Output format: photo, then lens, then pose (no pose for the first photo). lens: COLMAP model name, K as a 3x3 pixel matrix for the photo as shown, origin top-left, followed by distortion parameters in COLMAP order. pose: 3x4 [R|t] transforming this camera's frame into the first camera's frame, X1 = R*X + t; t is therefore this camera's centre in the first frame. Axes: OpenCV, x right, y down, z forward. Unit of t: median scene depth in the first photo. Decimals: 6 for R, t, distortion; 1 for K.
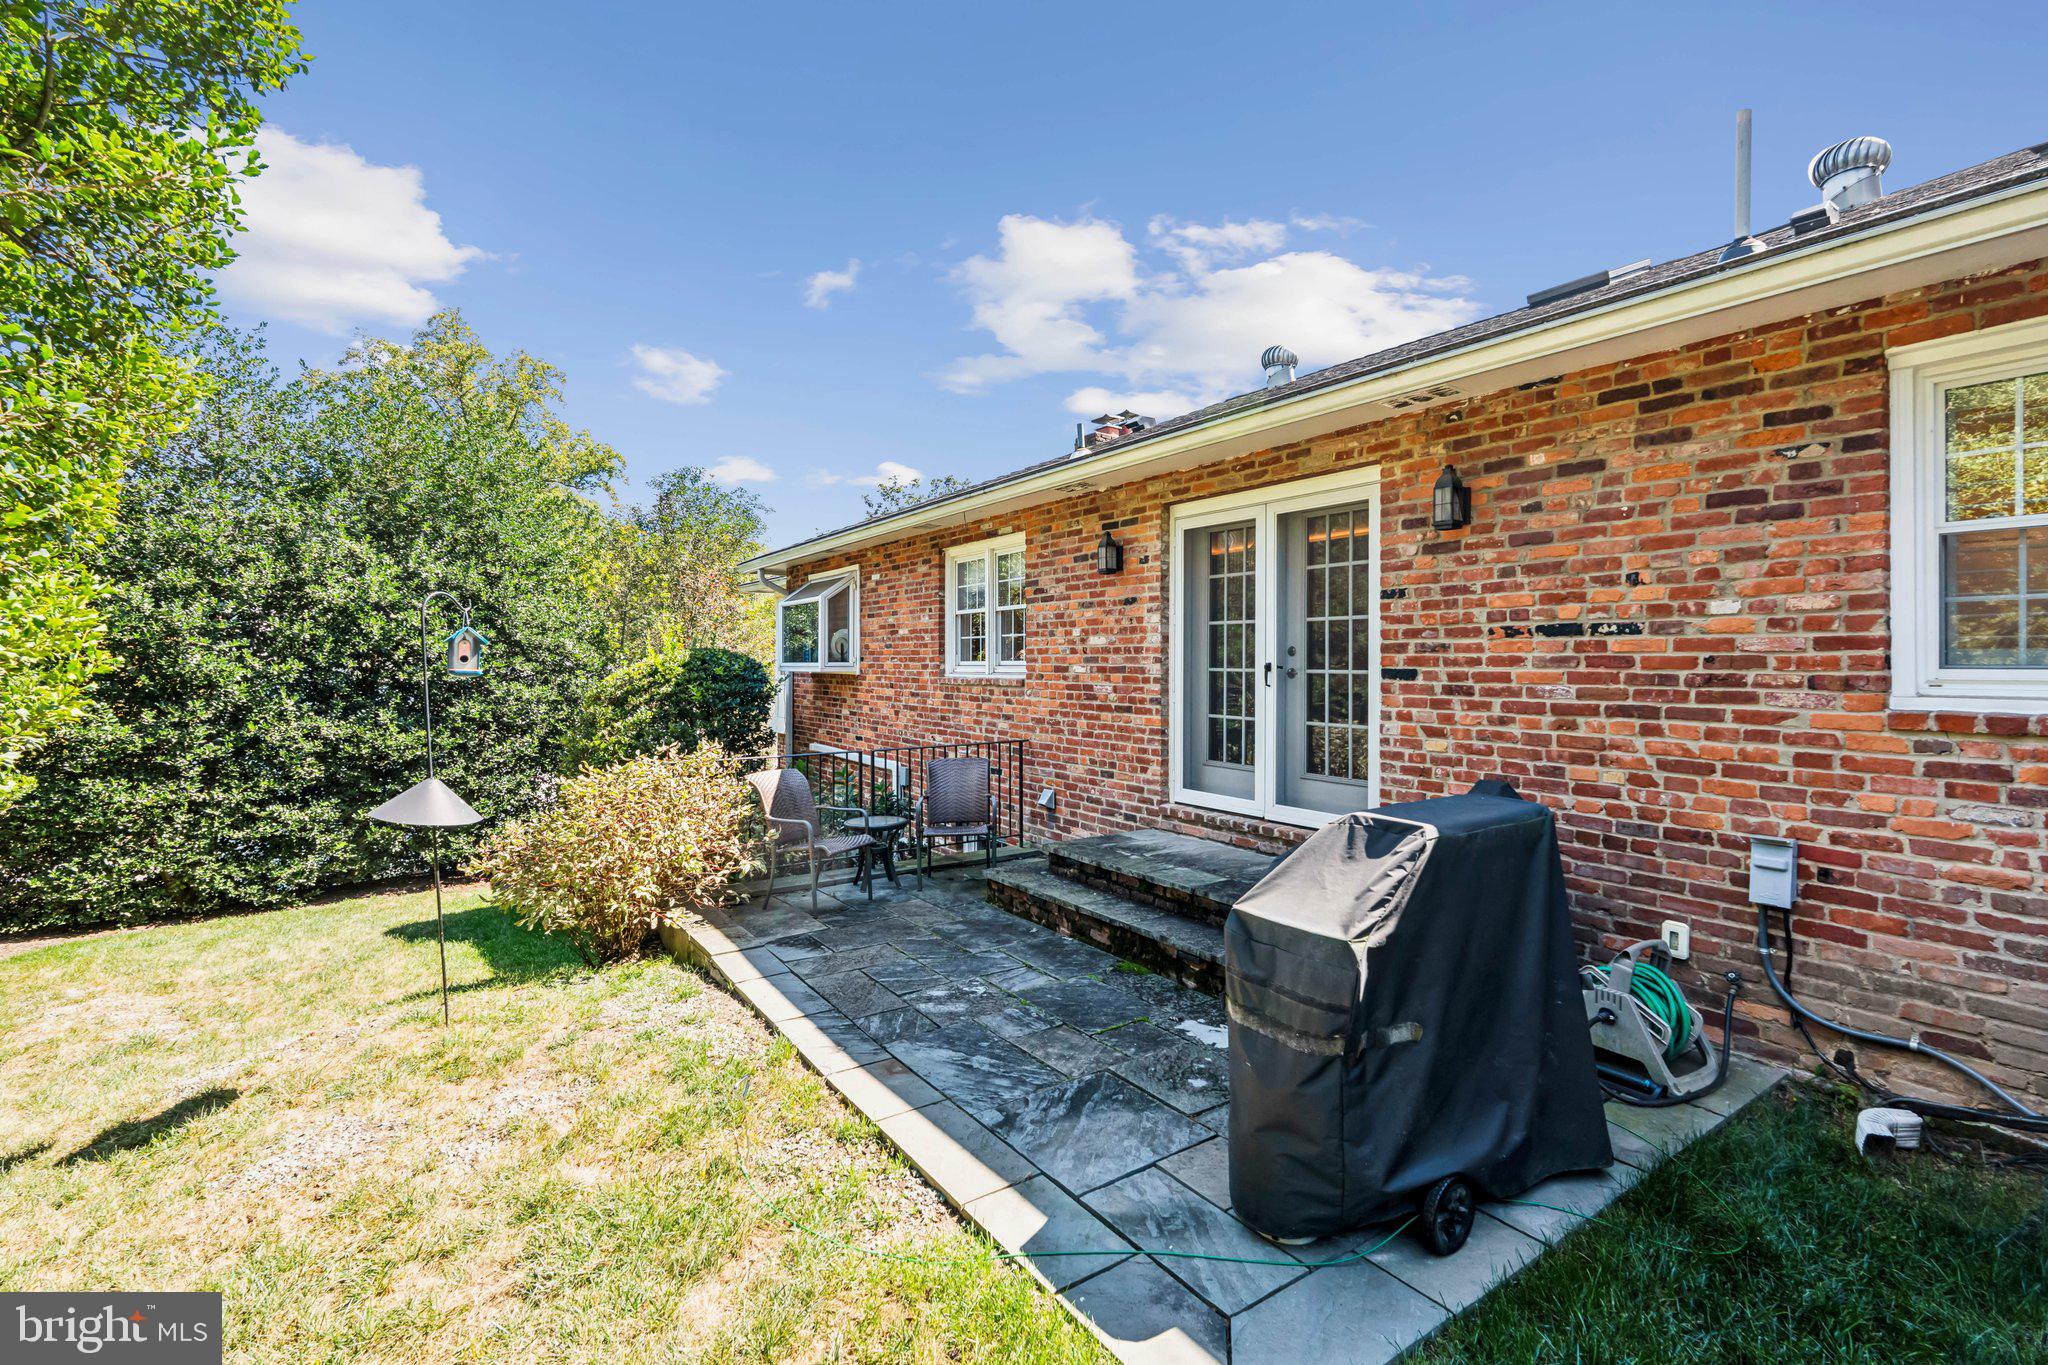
lens RADIAL K [[907.7, 0, 1021.0], [0, 907.7, 667.7], [0, 0, 1]] dist [-0.007164, 0.001290]
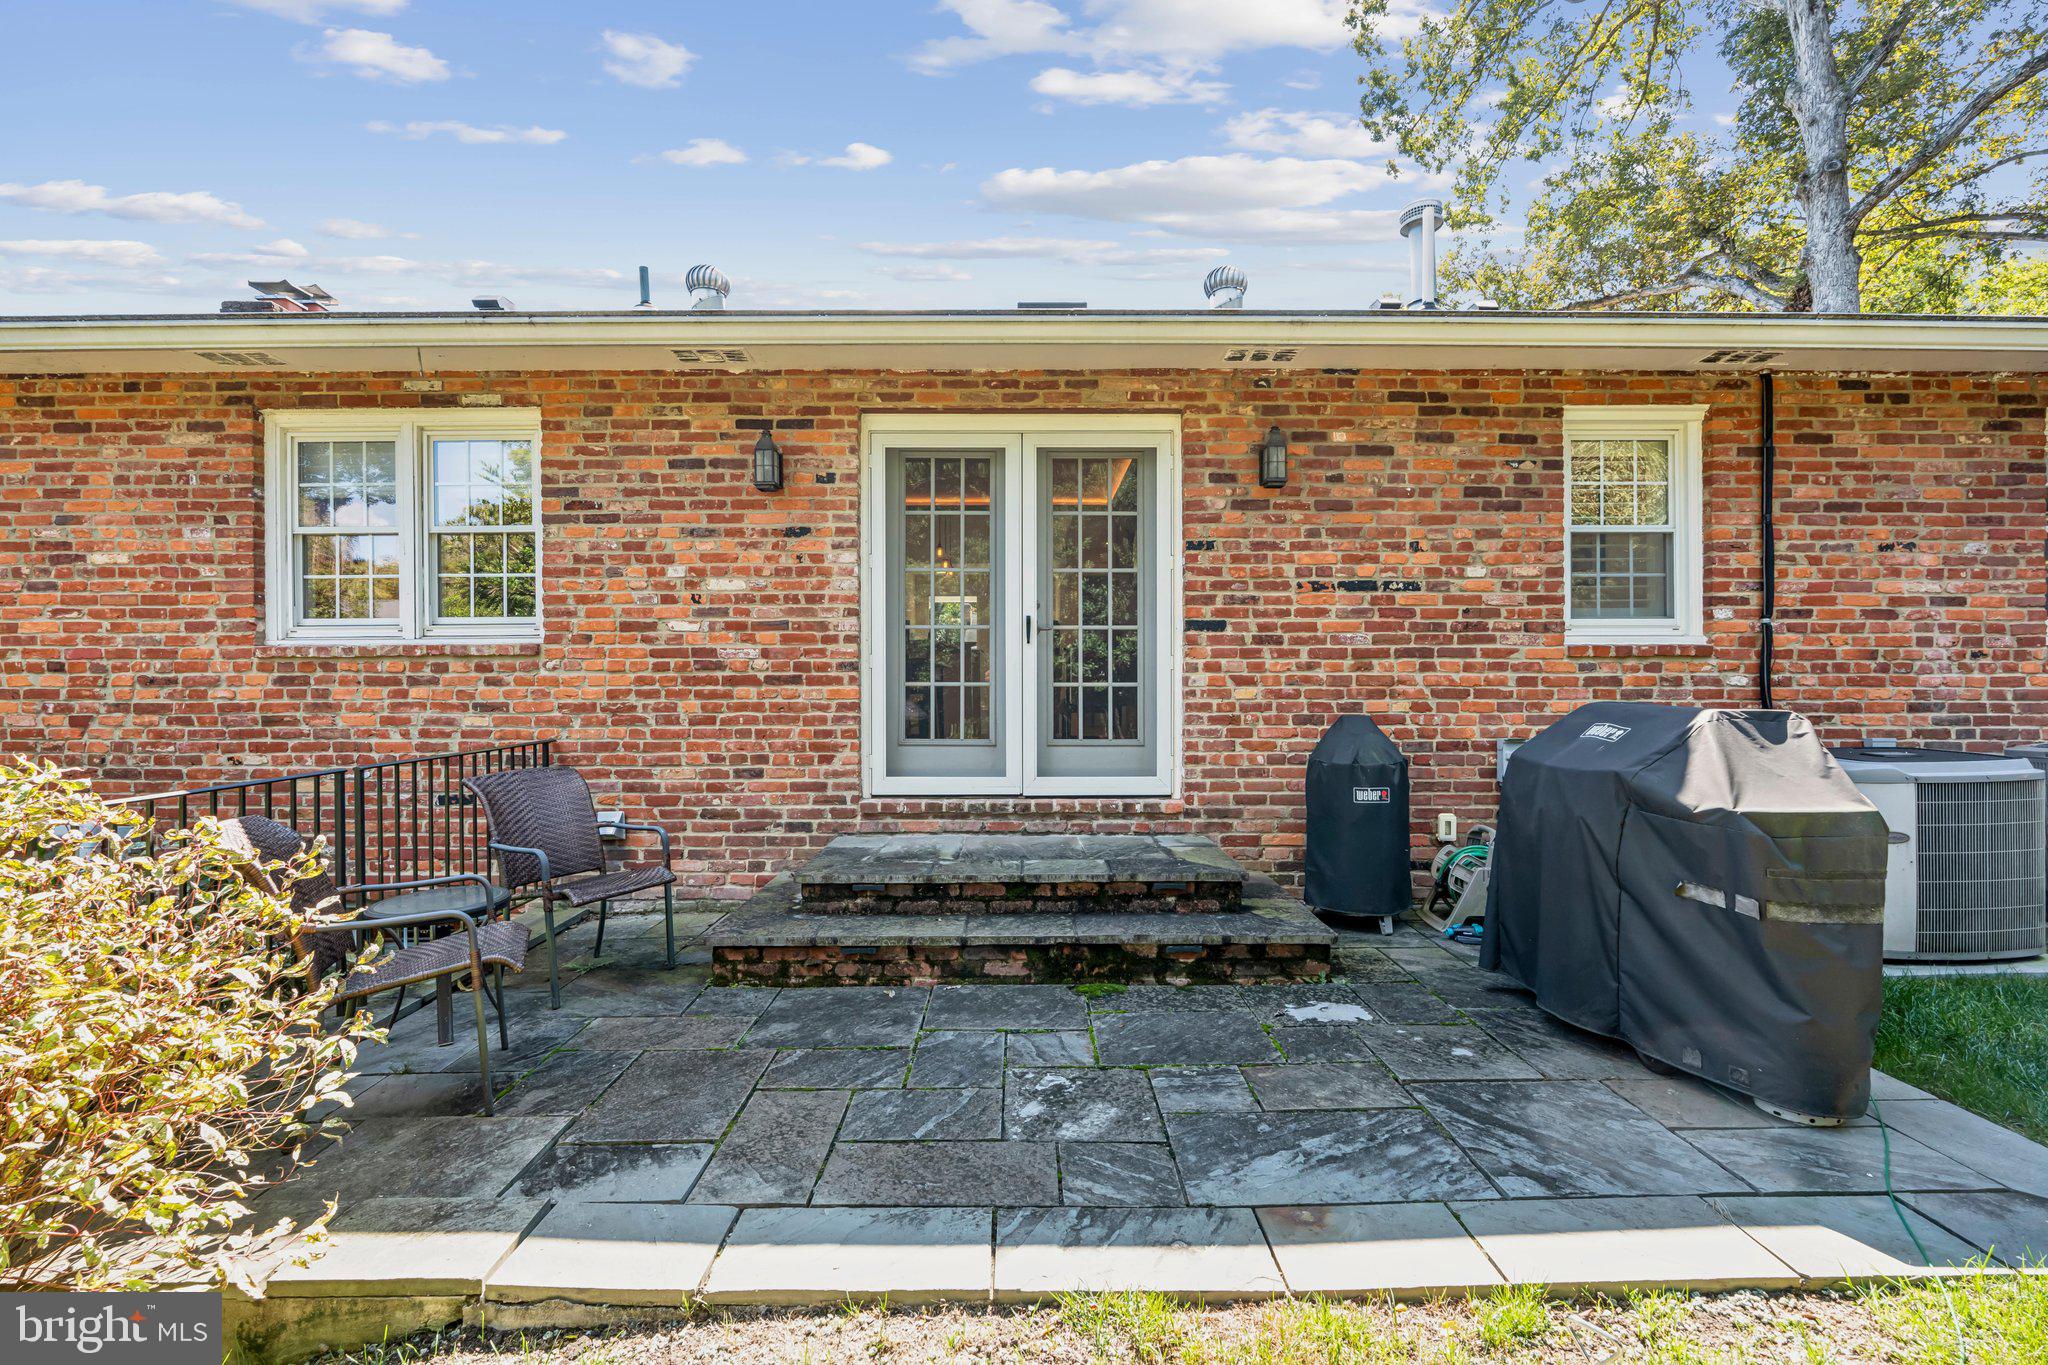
lens RADIAL K [[907.7, 0, 1026.4], [0, 907.7, 688.1], [0, 0, 1]] dist [-0.007164, 0.001290]
pose [[0.556202, -0.009400, 0.830994, -0.556253], [0.008269, 0.999949, 0.005776, 0.071947], [-0.831006, 0.003659, 0.556251, 0.629935]]
